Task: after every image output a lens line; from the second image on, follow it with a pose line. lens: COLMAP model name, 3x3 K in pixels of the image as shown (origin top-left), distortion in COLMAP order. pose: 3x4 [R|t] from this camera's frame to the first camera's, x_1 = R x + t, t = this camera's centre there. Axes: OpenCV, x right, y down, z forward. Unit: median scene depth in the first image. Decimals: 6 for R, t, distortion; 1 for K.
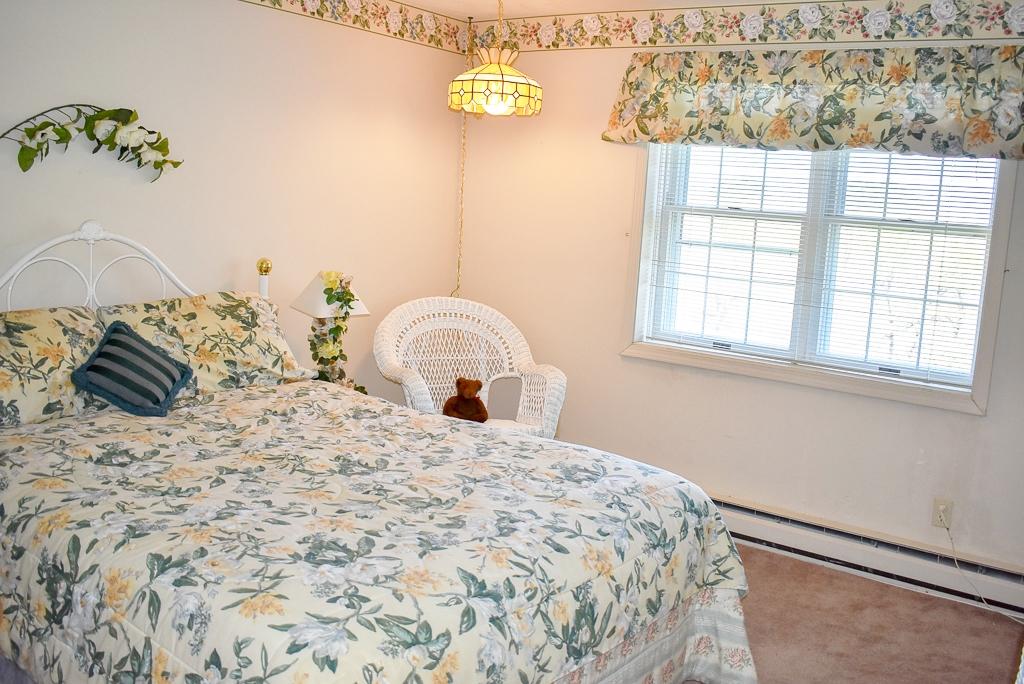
lens RADIAL K [[980.0, 0, 516.3], [0, 980.0, 343.1], [0, 0, 1]] dist [-0.062728, 0.000000]
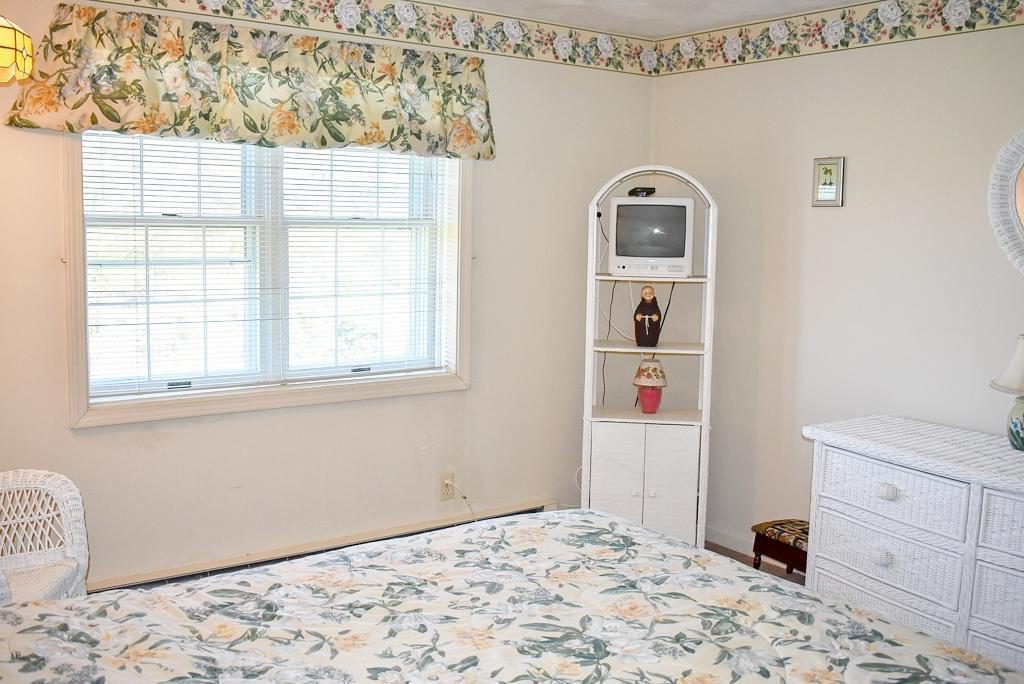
lens RADIAL K [[980.0, 0, 515.4], [0, 980.0, 338.7], [0, 0, 1]] dist [-0.062728, 0.000000]
pose [[0.307018, -0.171331, 0.936155, -0.529037], [0.143156, 0.980784, 0.132550, -0.119225], [-0.940875, 0.093321, 0.325645, 0.553322]]
